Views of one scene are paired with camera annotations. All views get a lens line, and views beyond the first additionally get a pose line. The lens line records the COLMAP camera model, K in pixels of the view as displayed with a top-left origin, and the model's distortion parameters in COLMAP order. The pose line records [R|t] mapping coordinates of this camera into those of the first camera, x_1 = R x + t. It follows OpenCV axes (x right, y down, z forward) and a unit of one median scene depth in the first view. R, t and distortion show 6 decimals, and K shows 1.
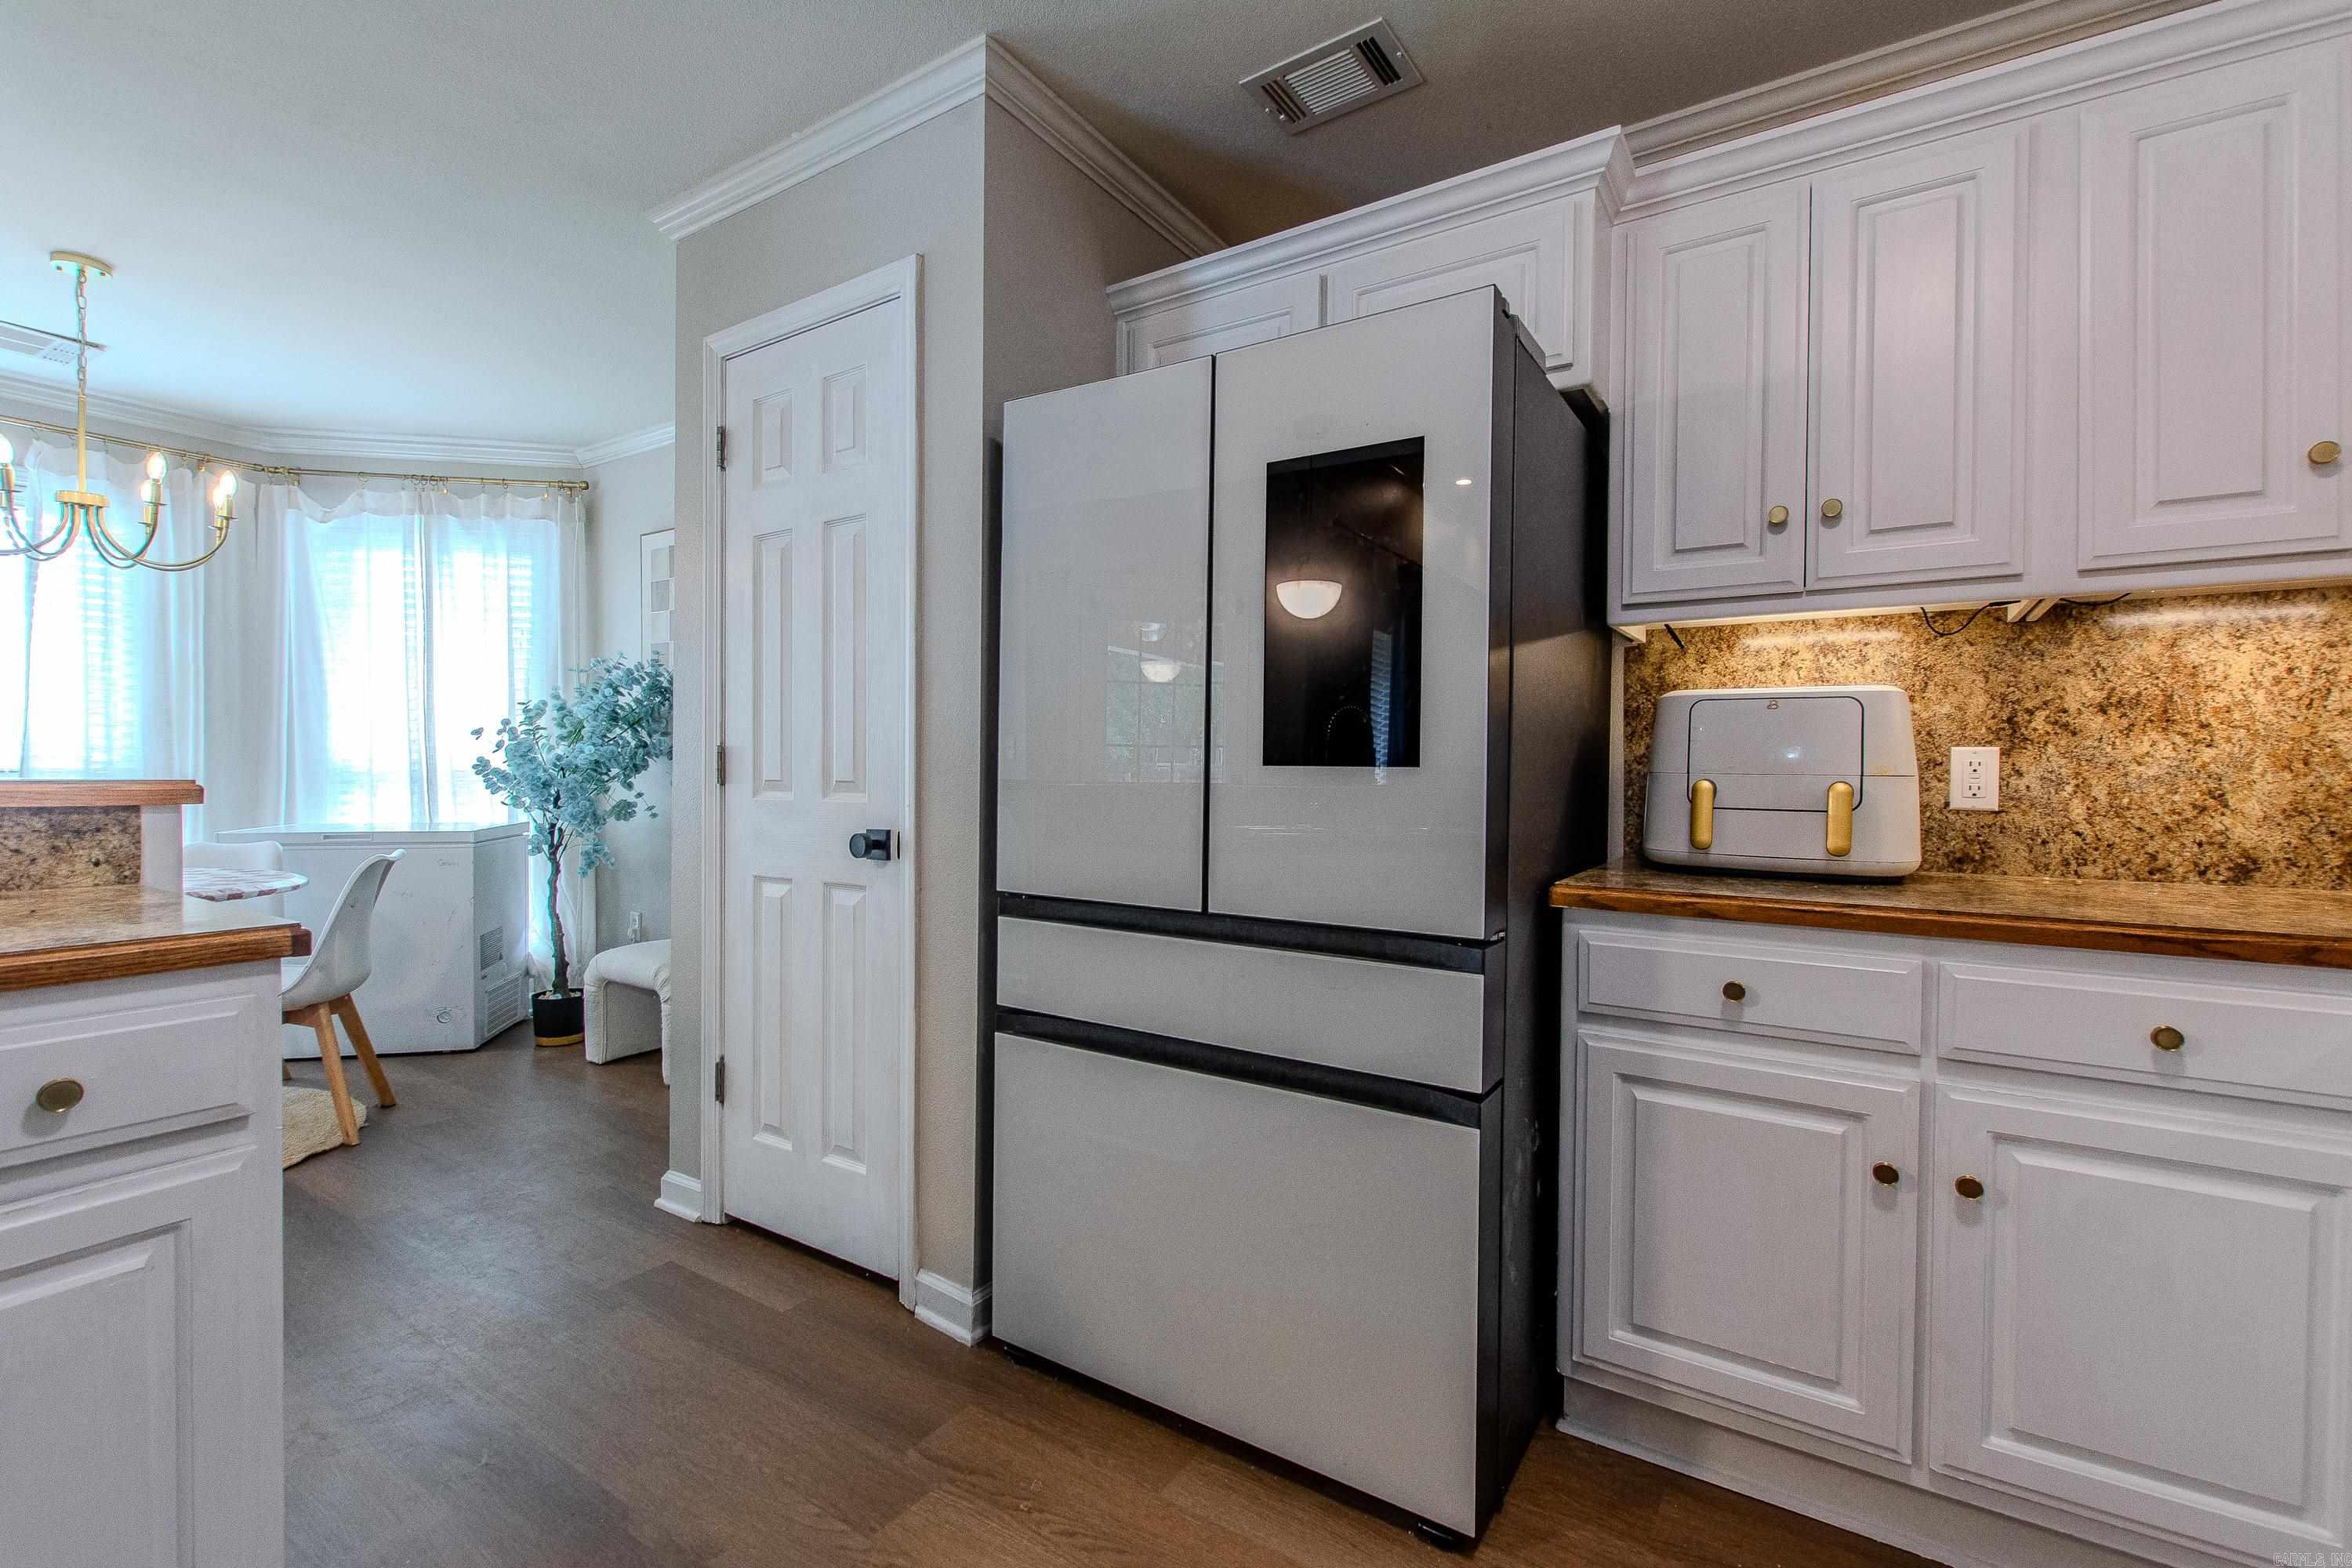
lens RADIAL K [[1024.7, 0, 1177.9], [0, 1024.7, 782.7], [0, 0, 1]] dist [-0.006504, -0.000942]
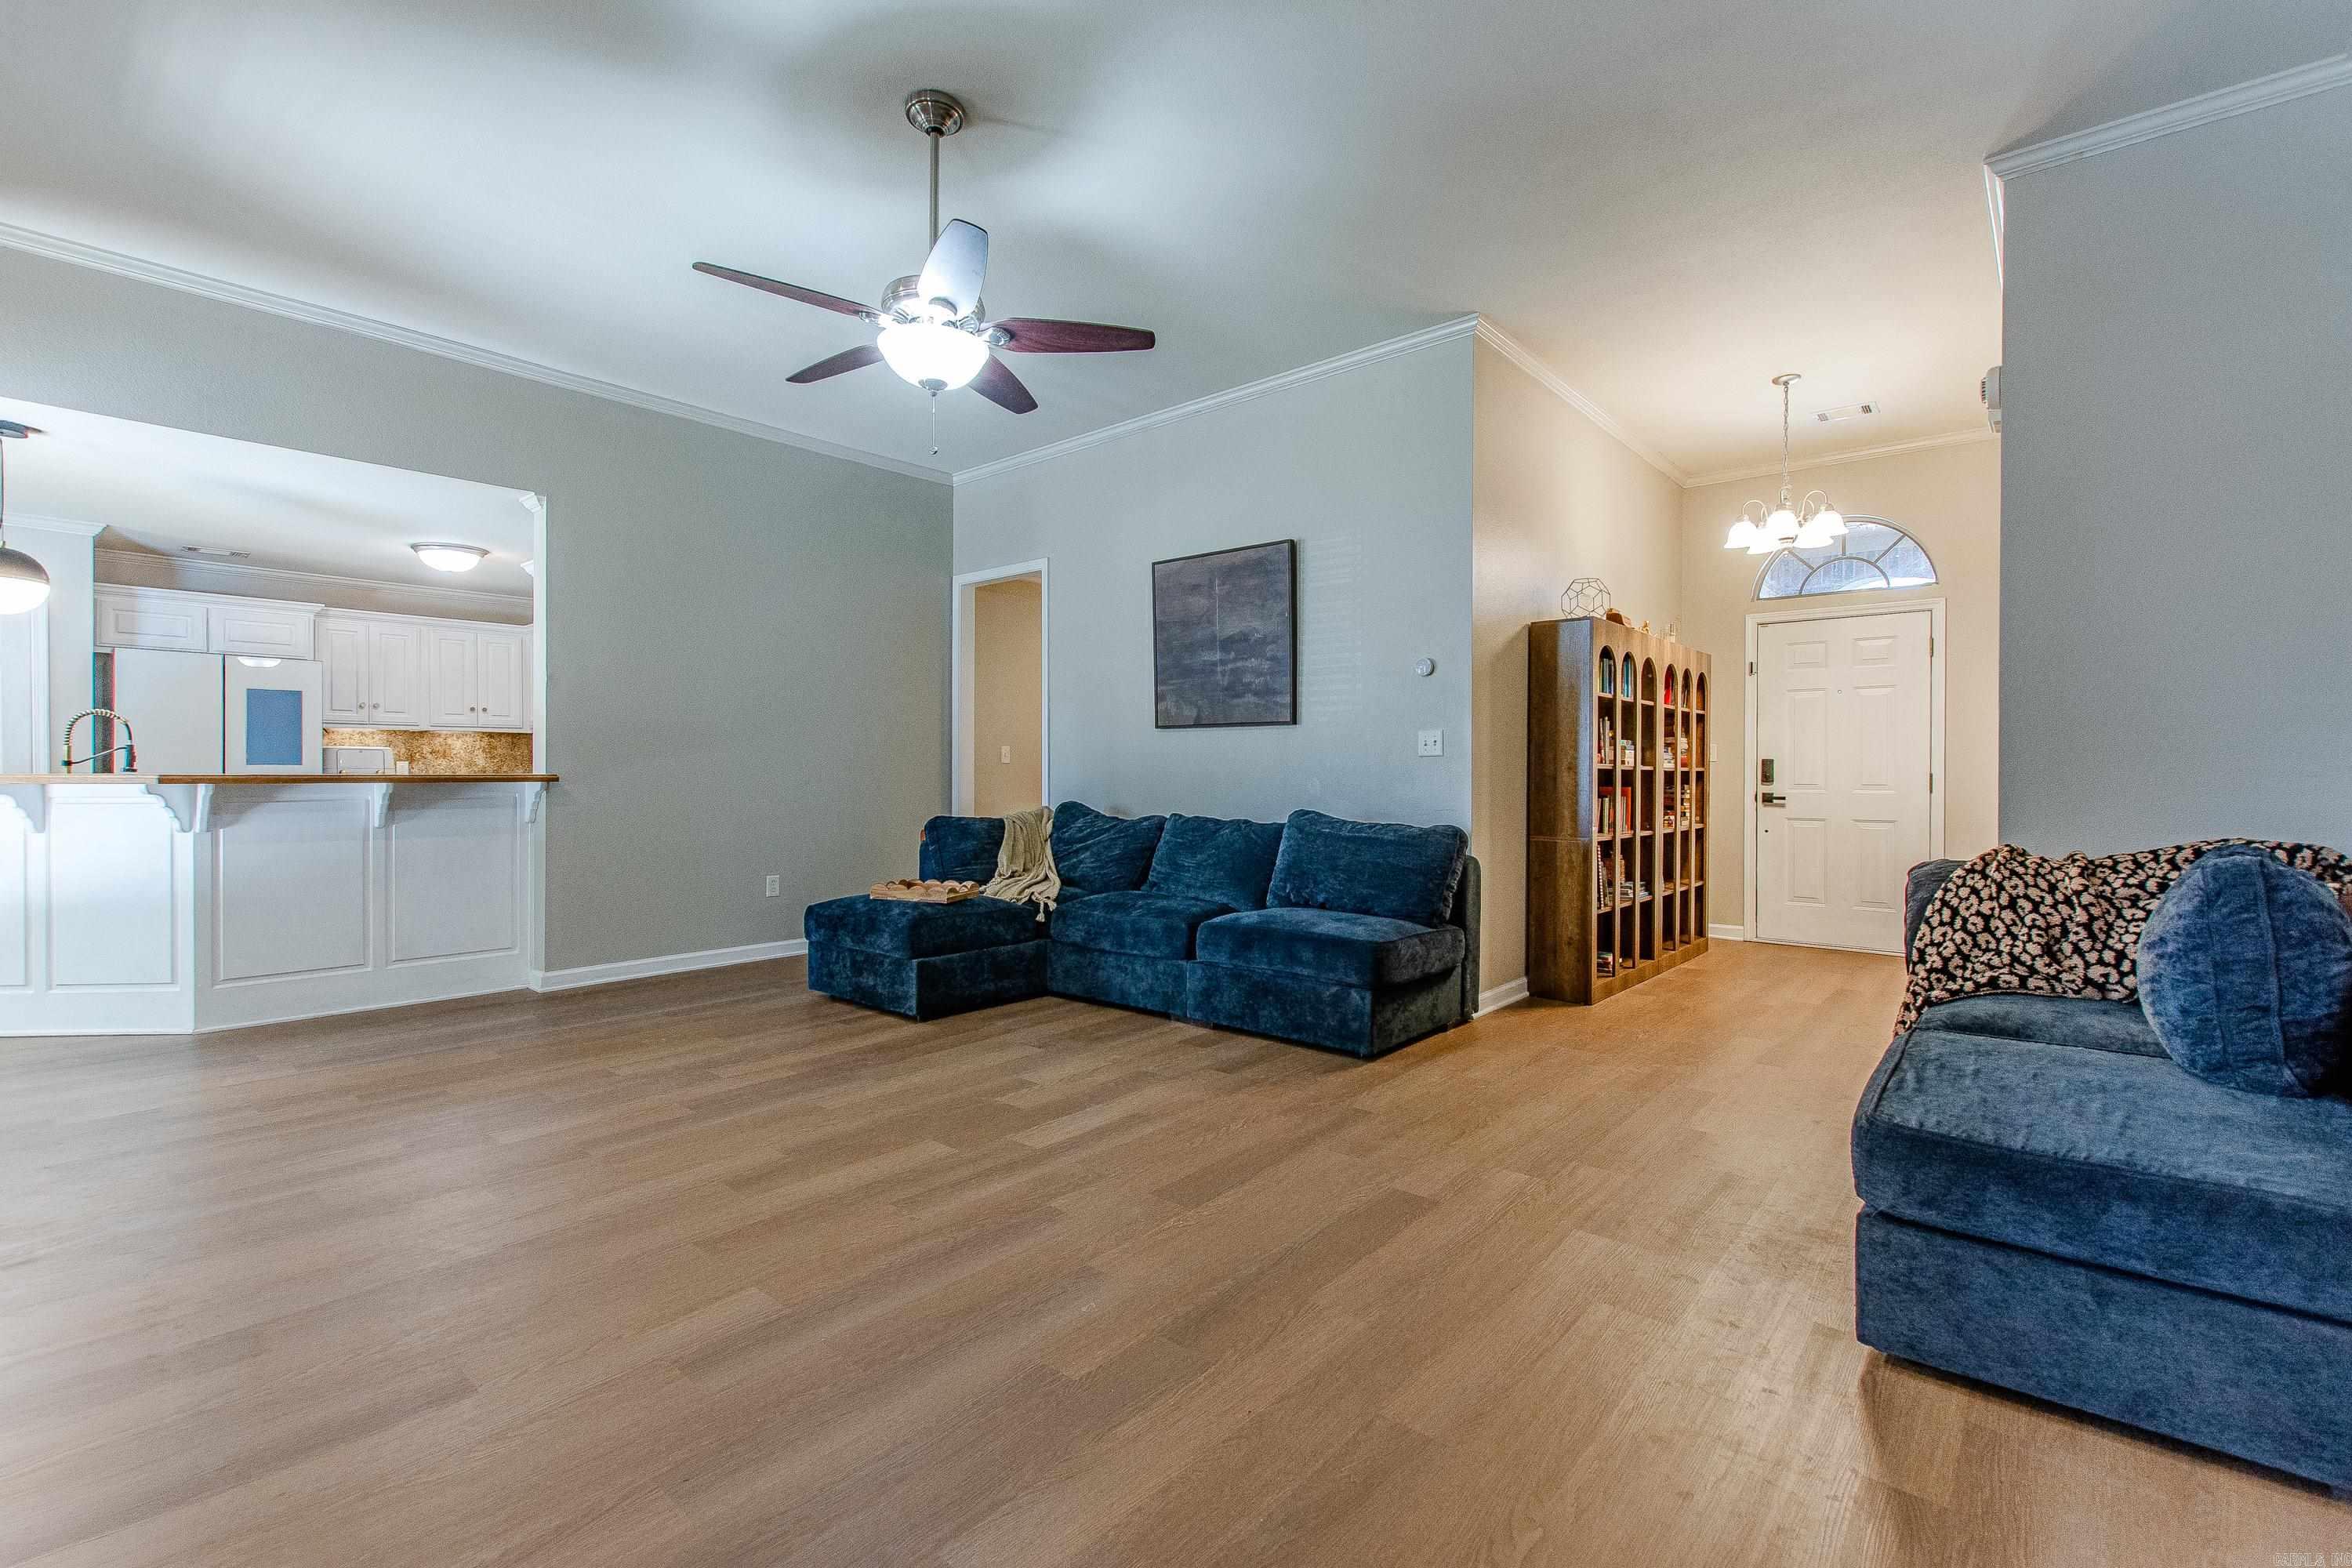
lens RADIAL K [[1024.7, 0, 1170.2], [0, 1024.7, 777.6], [0, 0, 1]] dist [-0.006504, -0.000942]
pose [[0.134362, -0.015386, 0.990813, -3.011067], [0.016750, 0.999772, 0.013253, 0.026431], [-0.990791, 0.014815, 0.134589, -2.728919]]
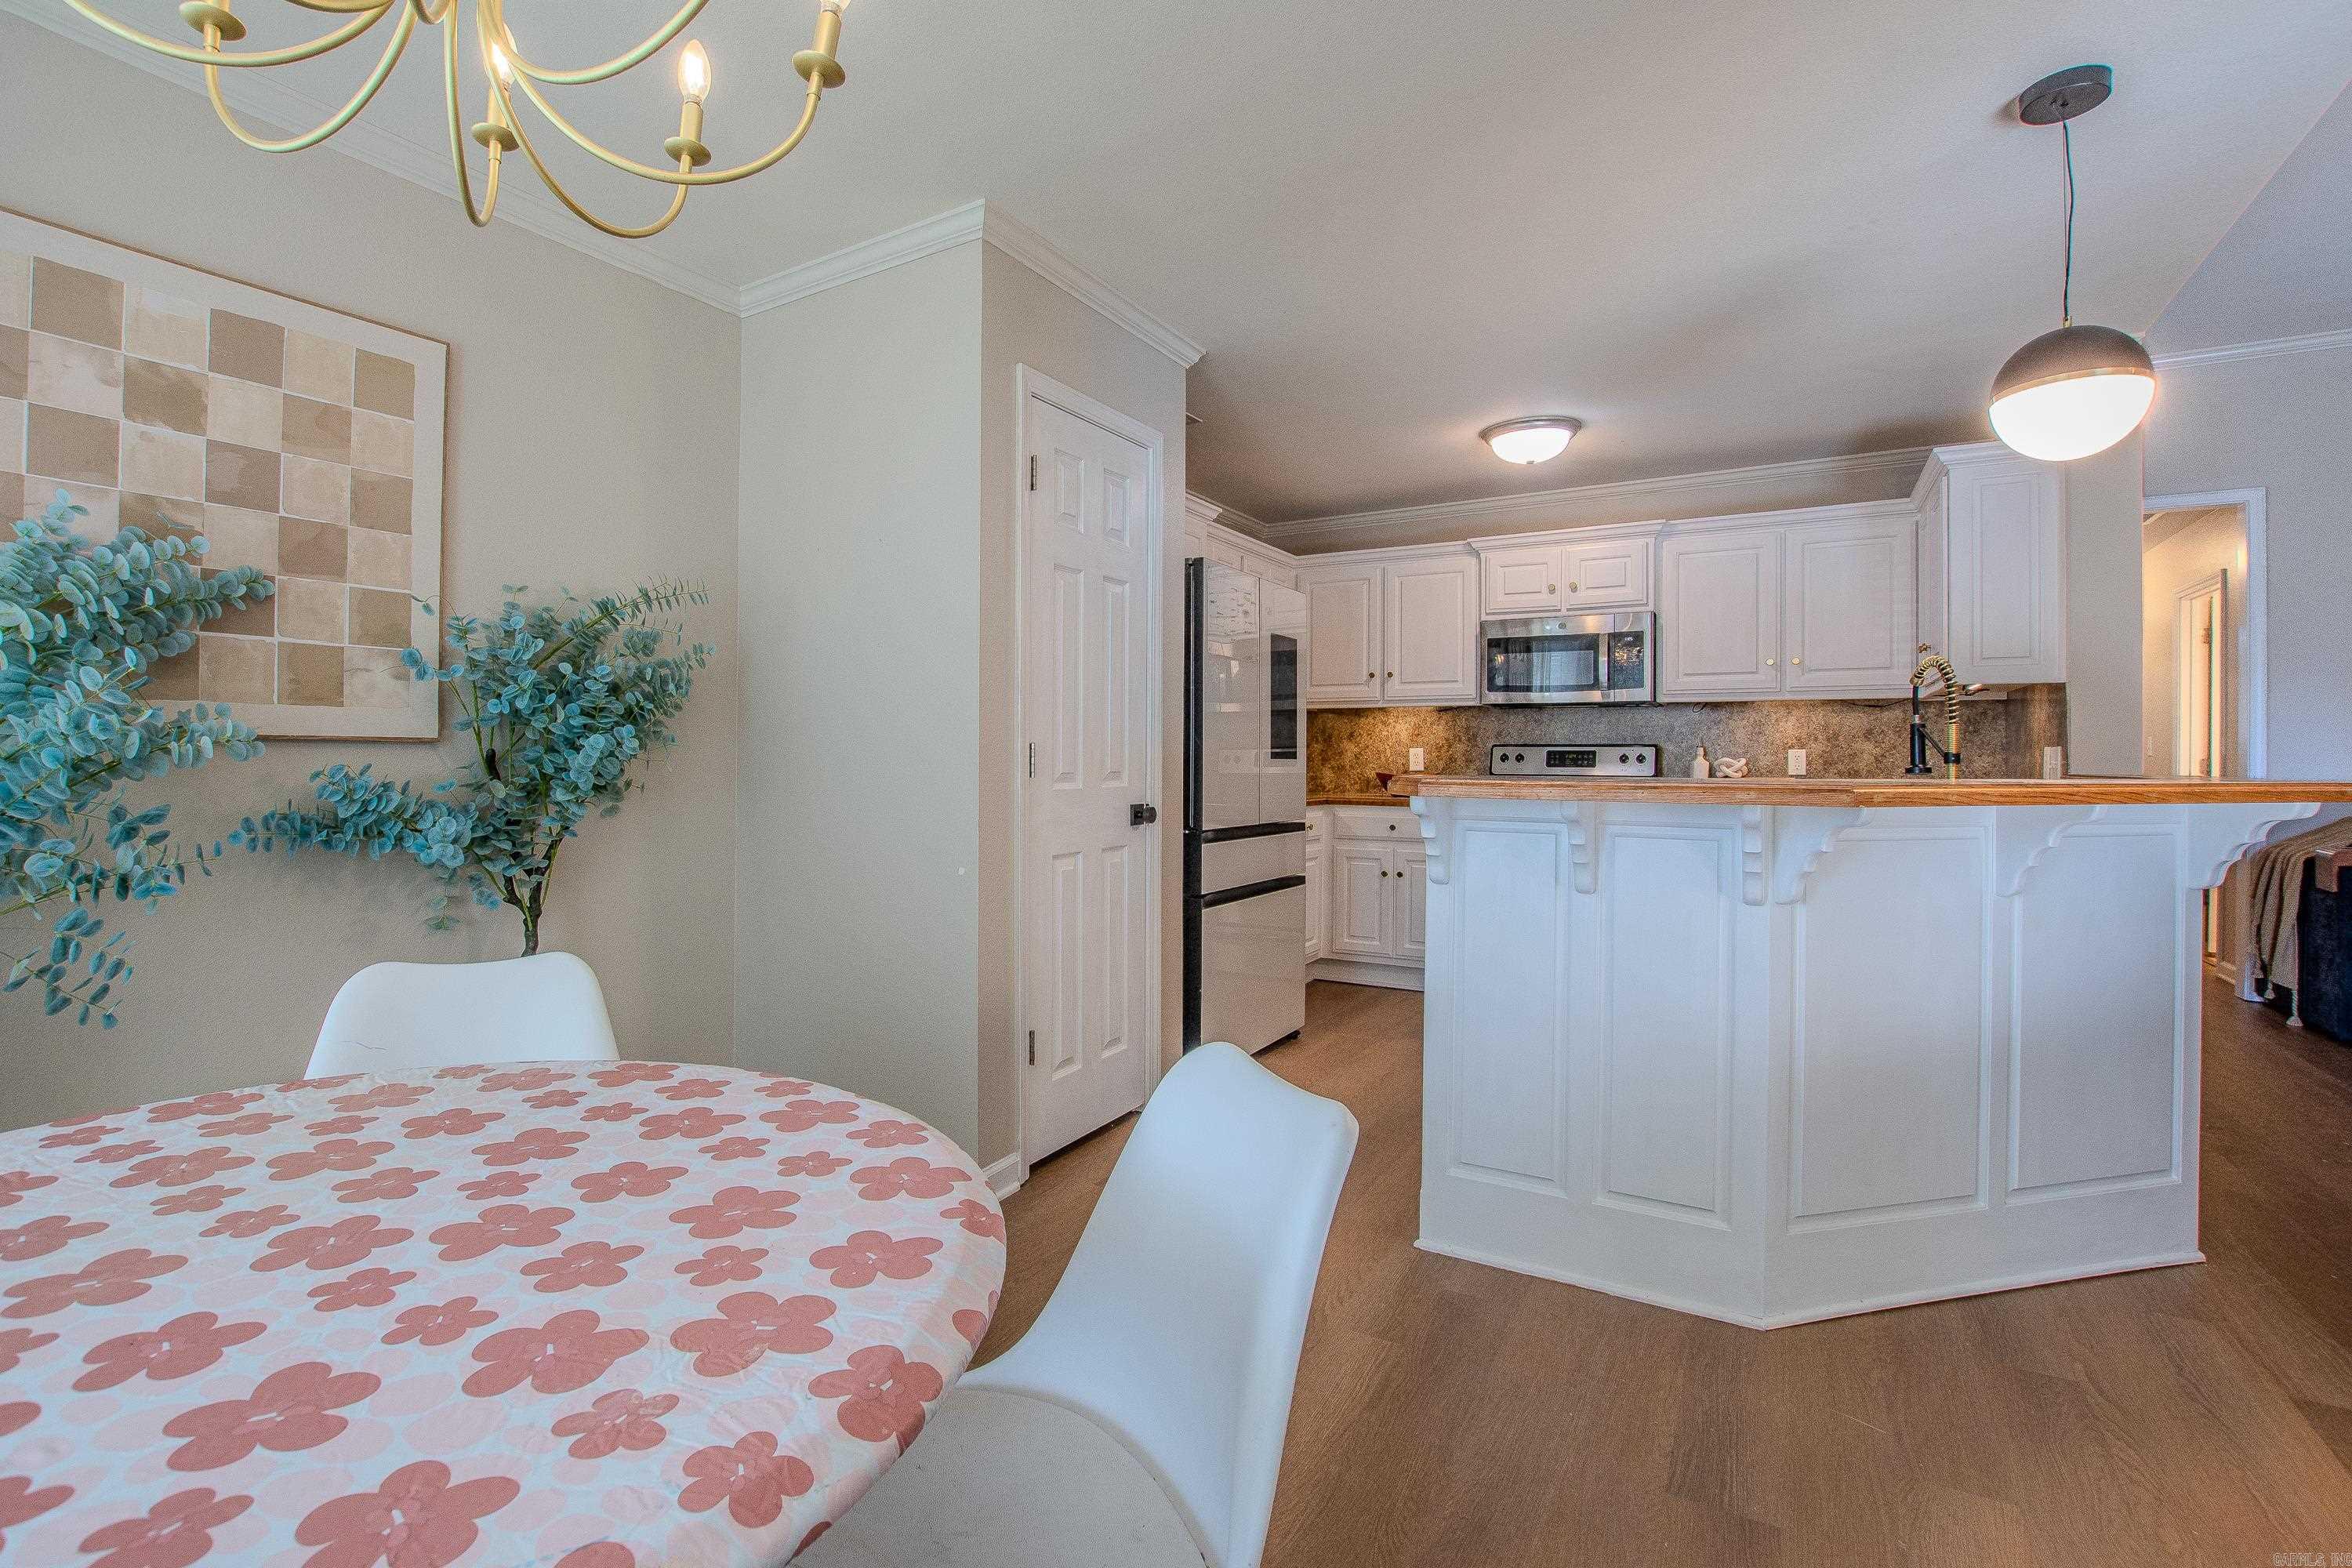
lens RADIAL K [[1024.7, 0, 1182.1], [0, 1024.7, 747.9], [0, 0, 1]] dist [-0.006504, -0.000942]
pose [[-0.053568, 0.000541, 0.998564, -2.263207], [0.009037, 0.999959, -0.000057, -0.045095], [-0.998523, 0.009021, -0.053571, 1.294104]]
